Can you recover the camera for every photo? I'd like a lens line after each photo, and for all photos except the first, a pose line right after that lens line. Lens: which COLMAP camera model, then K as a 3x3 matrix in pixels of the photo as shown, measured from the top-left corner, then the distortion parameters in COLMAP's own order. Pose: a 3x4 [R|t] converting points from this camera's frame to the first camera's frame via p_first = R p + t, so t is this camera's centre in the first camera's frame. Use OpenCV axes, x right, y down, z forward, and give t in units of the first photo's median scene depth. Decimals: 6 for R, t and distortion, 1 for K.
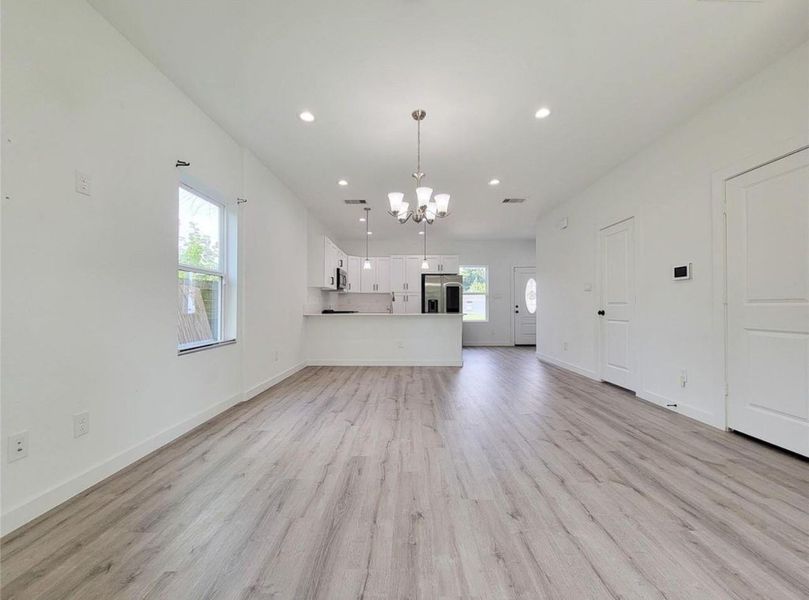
lens RADIAL K [[337.7, 0, 412.1], [0, 337.7, 304.0], [0, 0, 1]] dist [0.000572, -0.000343]
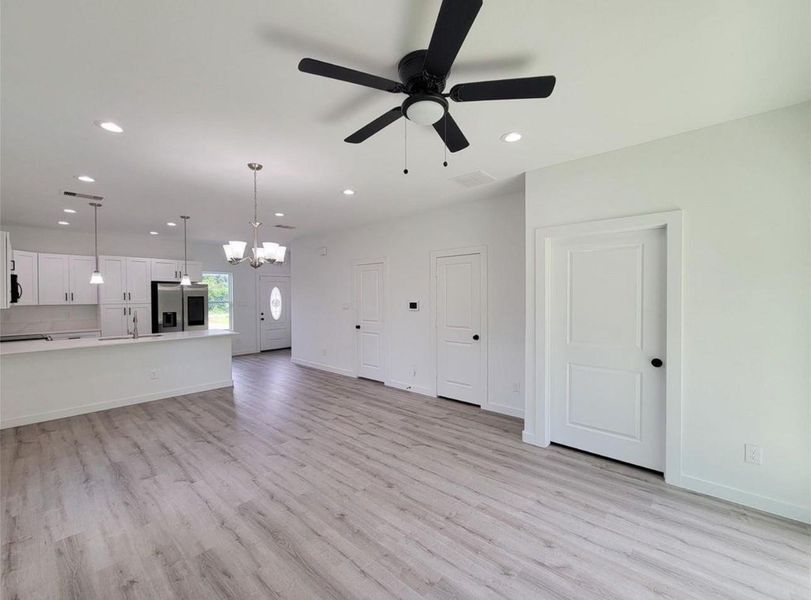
lens RADIAL K [[336.0, 0, 415.7], [0, 336.0, 299.2], [0, 0, 1]] dist [-0.001121, -0.001100]
pose [[0.654308, -0.010000, 0.756162, -0.465819], [-0.004499, 0.999843, 0.017116, -0.167699], [-0.756215, -0.014601, 0.654161, -0.072959]]
